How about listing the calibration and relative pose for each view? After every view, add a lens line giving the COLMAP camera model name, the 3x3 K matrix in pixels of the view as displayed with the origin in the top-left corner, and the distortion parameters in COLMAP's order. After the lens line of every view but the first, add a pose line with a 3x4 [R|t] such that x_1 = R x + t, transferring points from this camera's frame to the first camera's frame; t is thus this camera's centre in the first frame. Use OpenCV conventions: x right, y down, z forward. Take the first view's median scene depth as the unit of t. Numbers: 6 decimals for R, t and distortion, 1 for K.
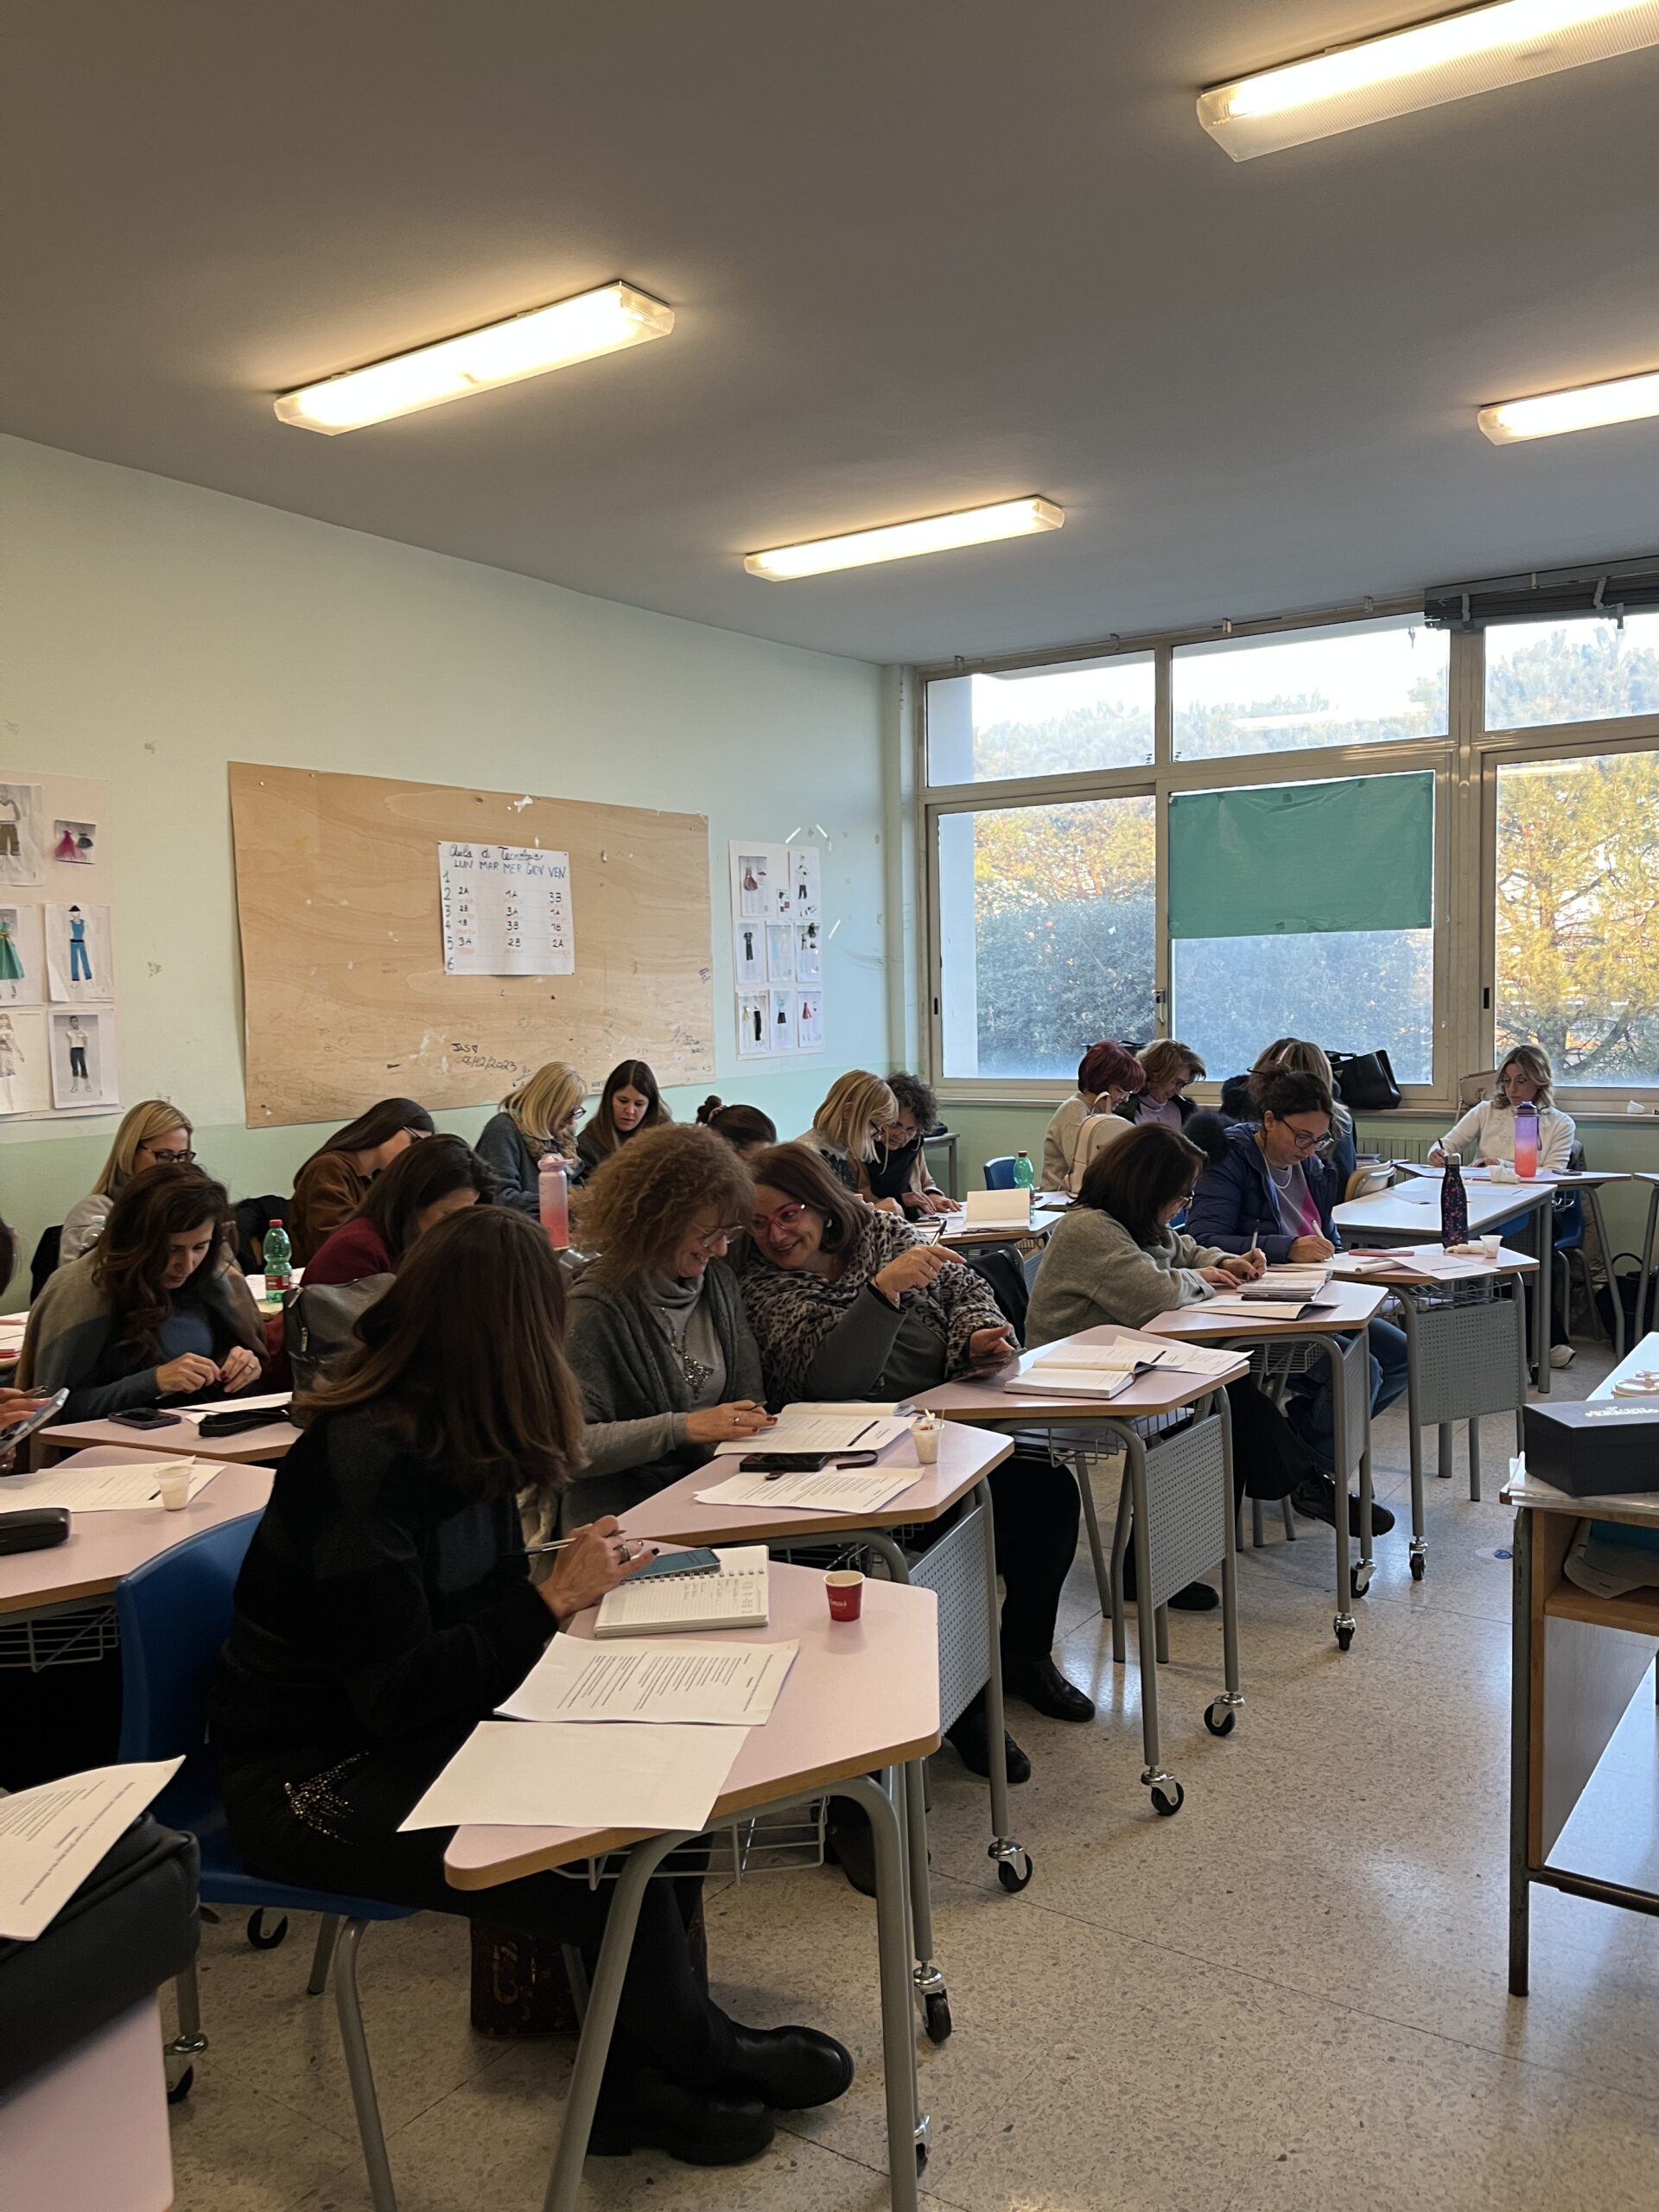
lens RADIAL K [[1679.6, 0, 848.5], [0, 1679.6, 1129.9], [0, 0, 1]] dist [0.052733, -0.077284]
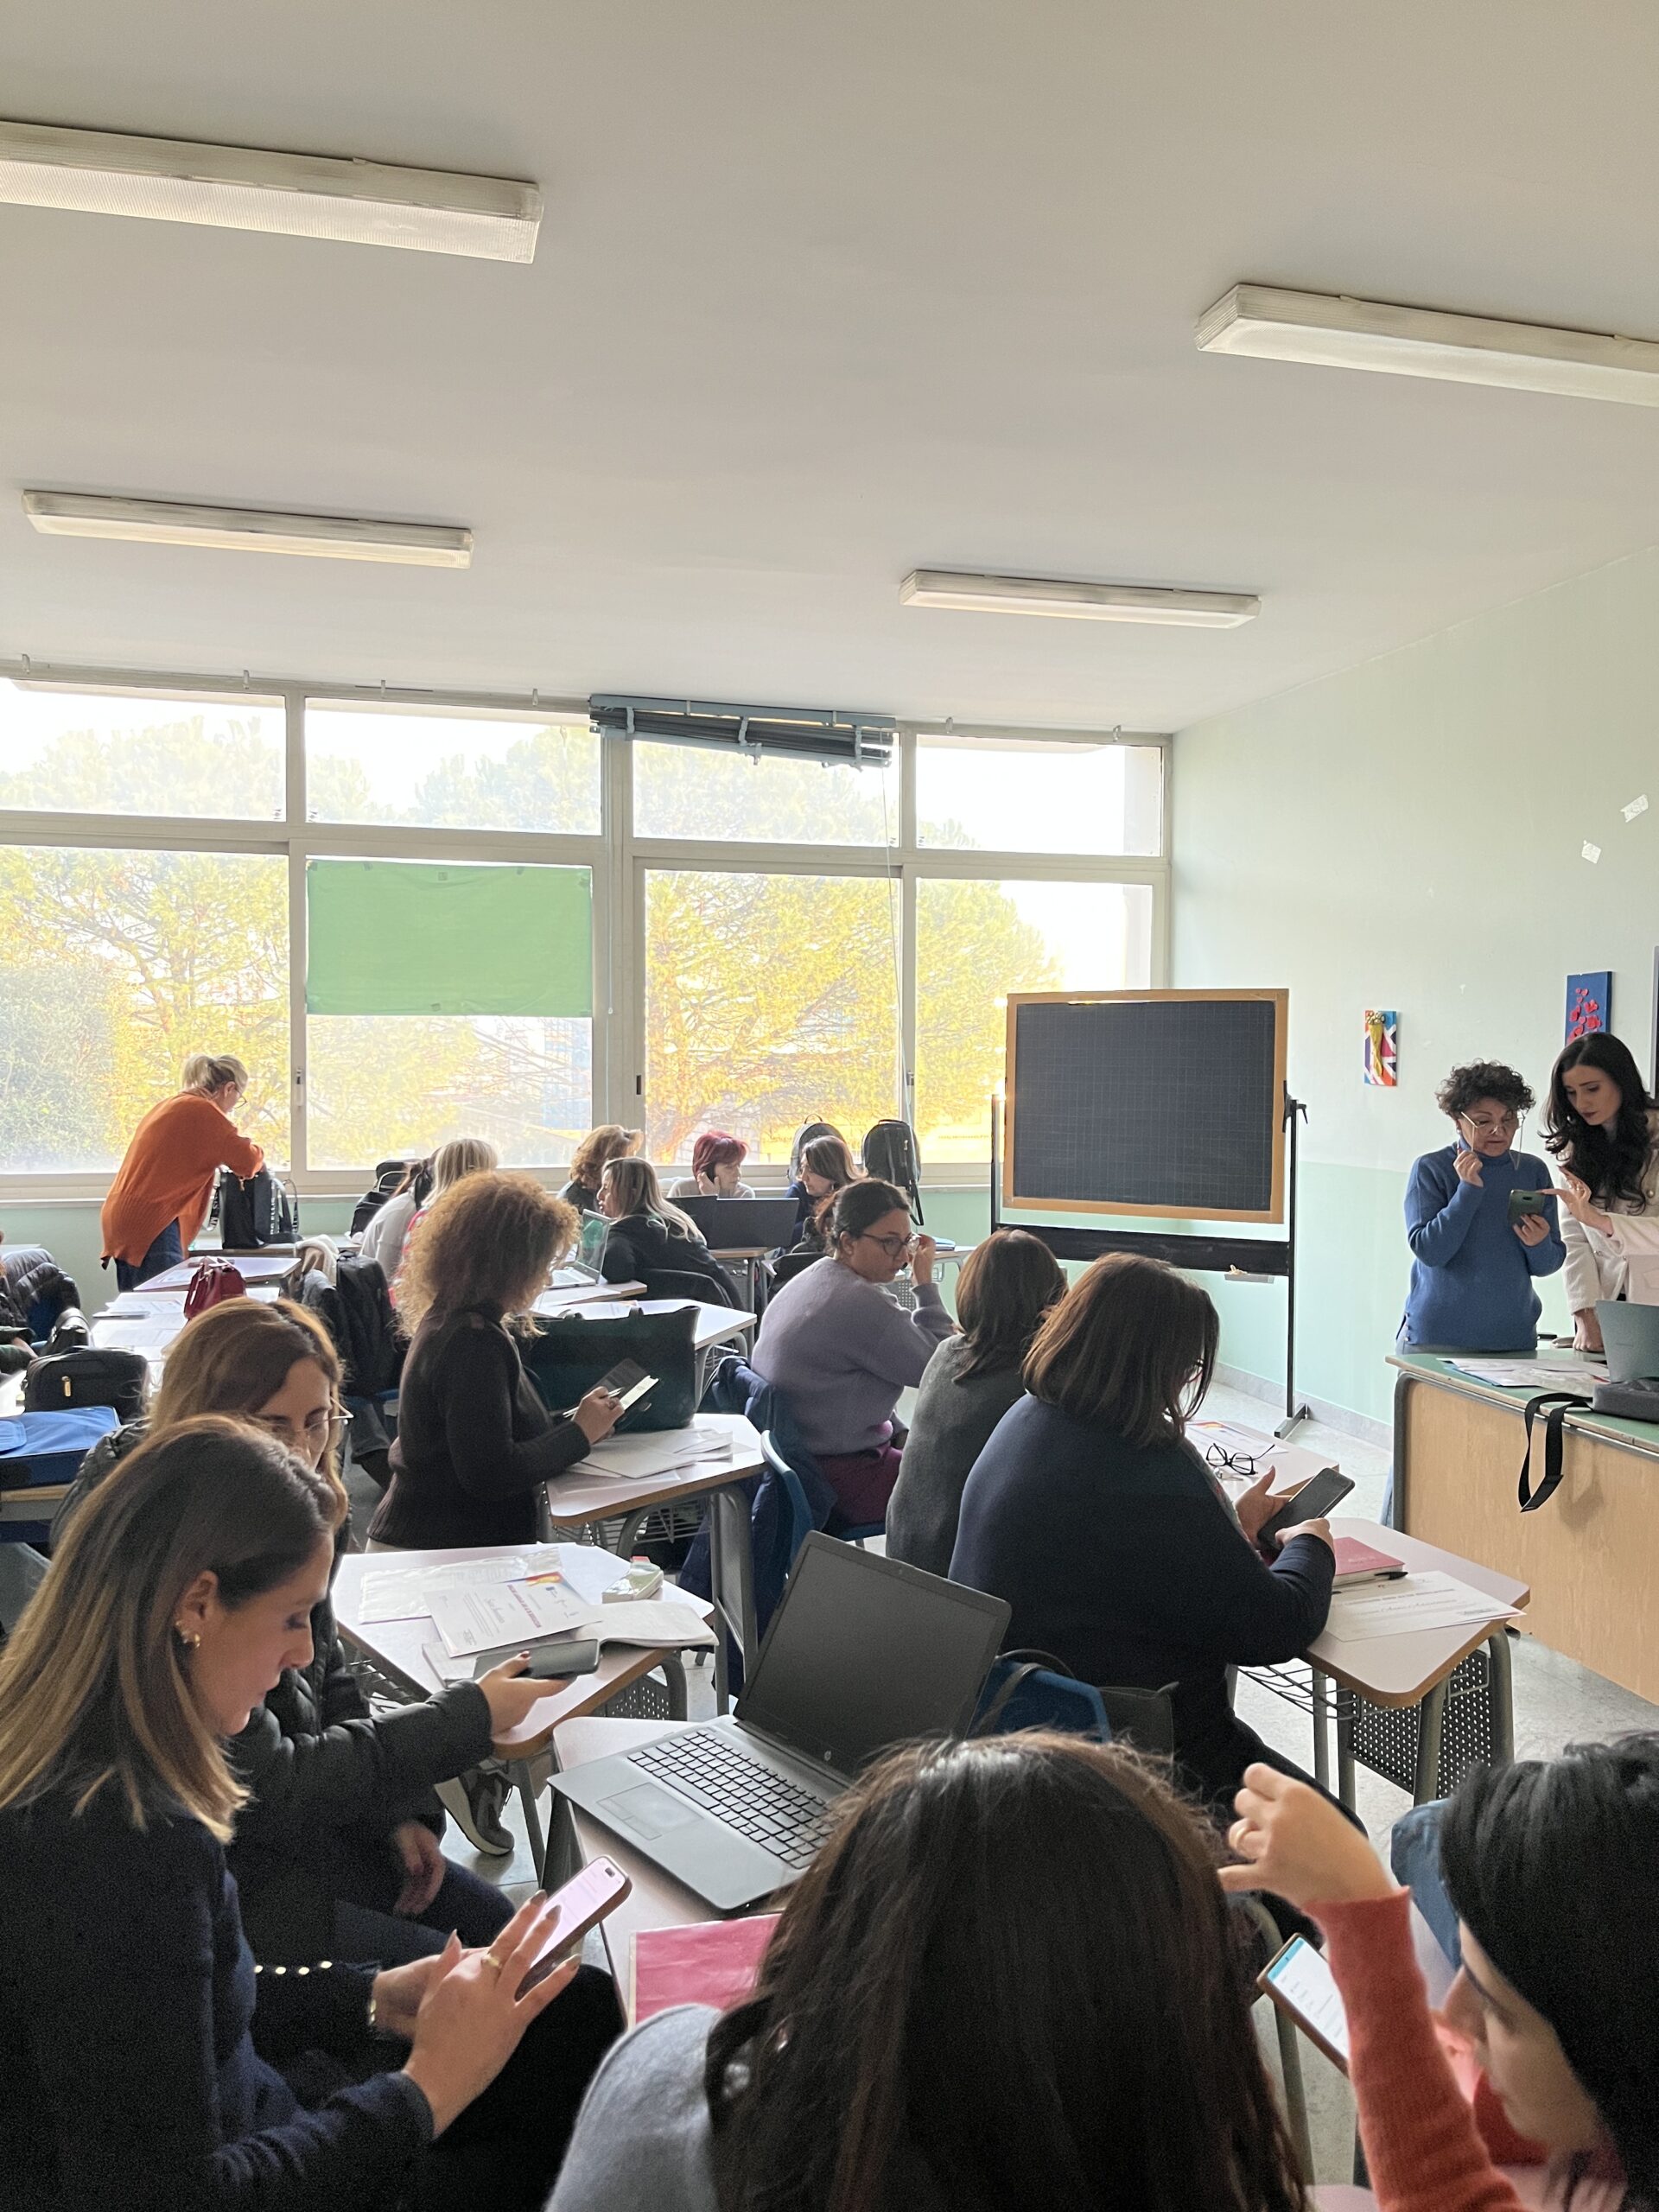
lens RADIAL K [[1679.6, 0, 841.4], [0, 1679.6, 1141.6], [0, 0, 1]] dist [0.052733, -0.077284]
pose [[0.649495, -0.015034, 0.760218, -0.349515], [0.046142, 0.998741, -0.019671, -0.014371], [-0.758965, 0.047854, 0.649371, 0.209212]]
